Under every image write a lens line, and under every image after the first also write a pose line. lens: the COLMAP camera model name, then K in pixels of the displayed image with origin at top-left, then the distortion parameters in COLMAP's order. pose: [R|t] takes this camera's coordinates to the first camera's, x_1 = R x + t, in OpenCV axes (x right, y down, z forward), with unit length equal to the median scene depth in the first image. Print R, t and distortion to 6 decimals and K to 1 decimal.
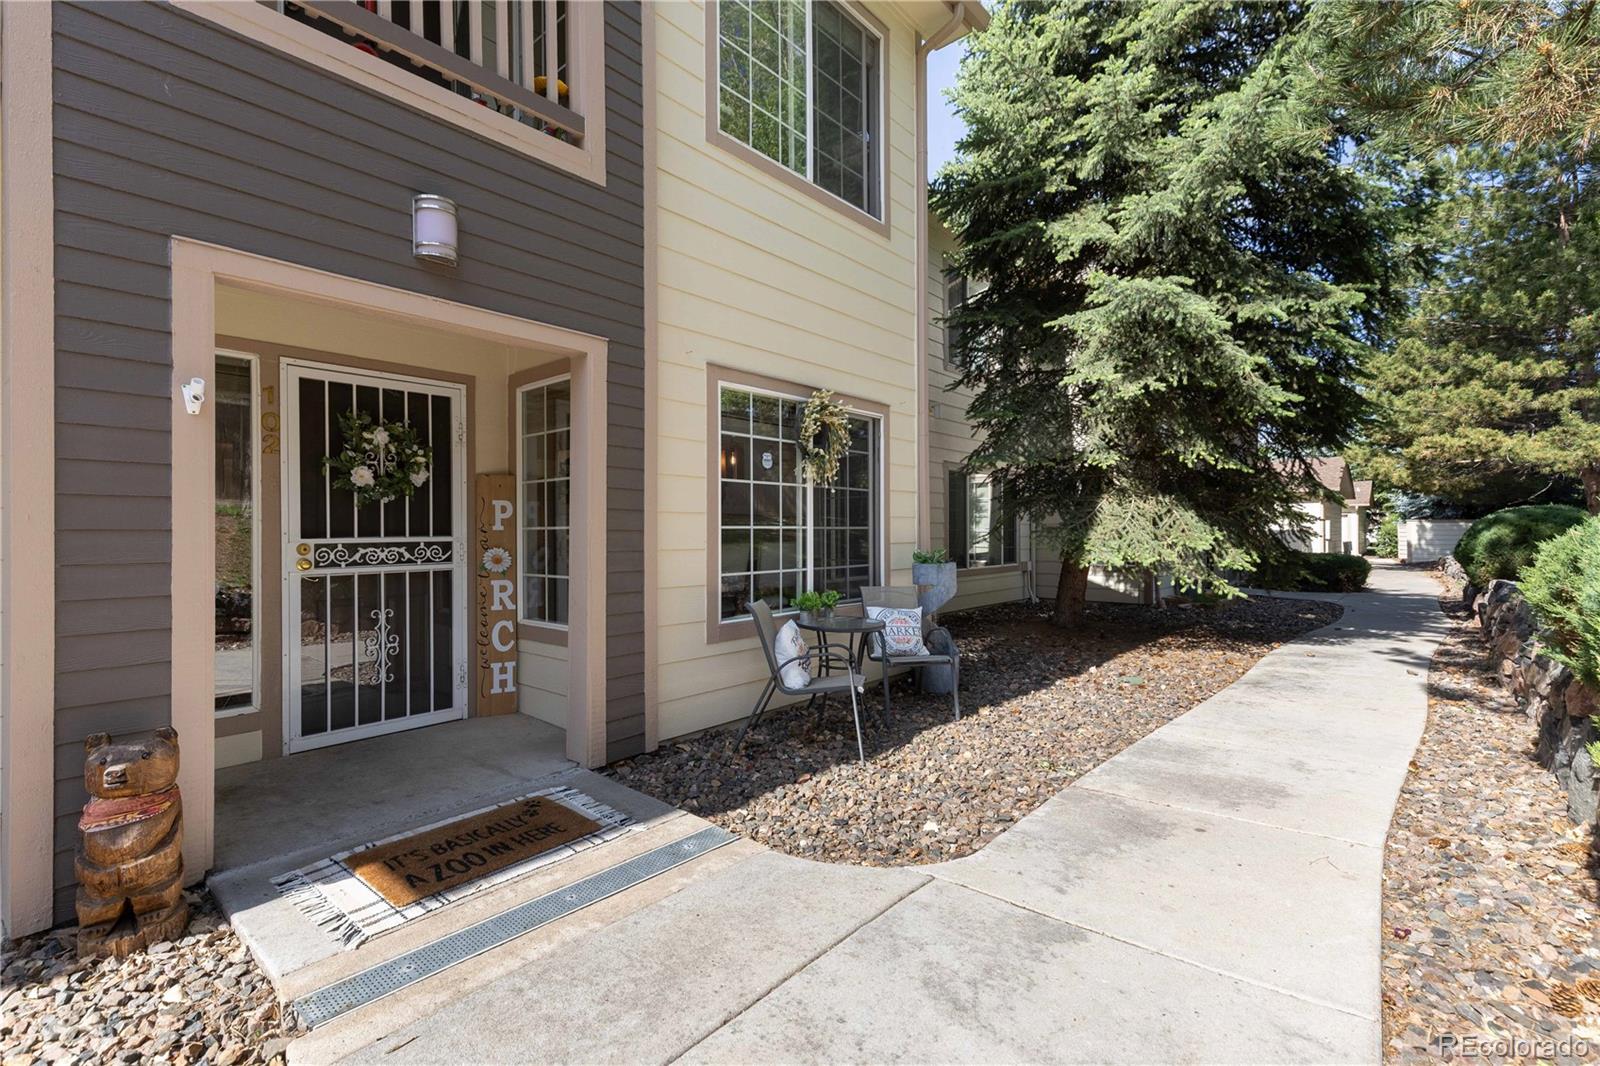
lens RADIAL K [[720.5, 0, 803.3], [0, 720.5, 531.2], [0, 0, 1]] dist [0.002980, 0.000473]
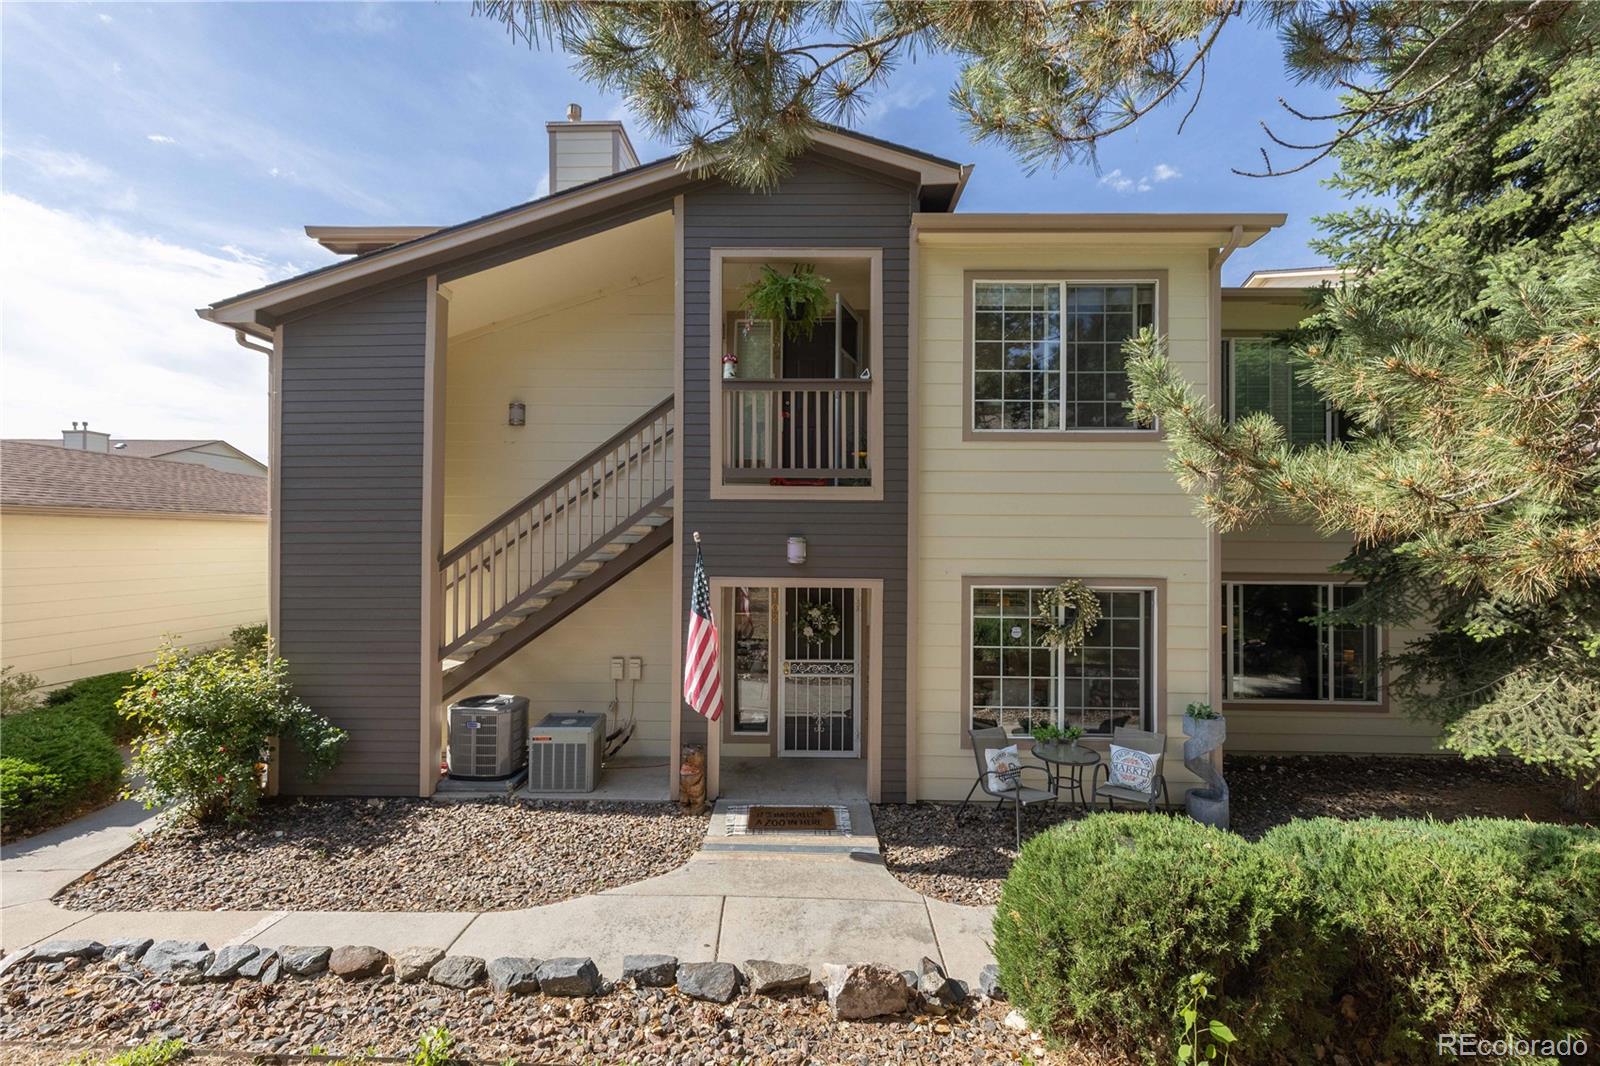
lens RADIAL K [[720.5, 0, 798.9], [0, 720.5, 535.0], [0, 0, 1]] dist [0.002980, 0.000473]
pose [[0.640976, 0.005737, -0.767540, 0.894785], [-0.016053, 0.999854, -0.005932, -0.315848], [0.767393, 0.016123, 0.640974, -0.337914]]
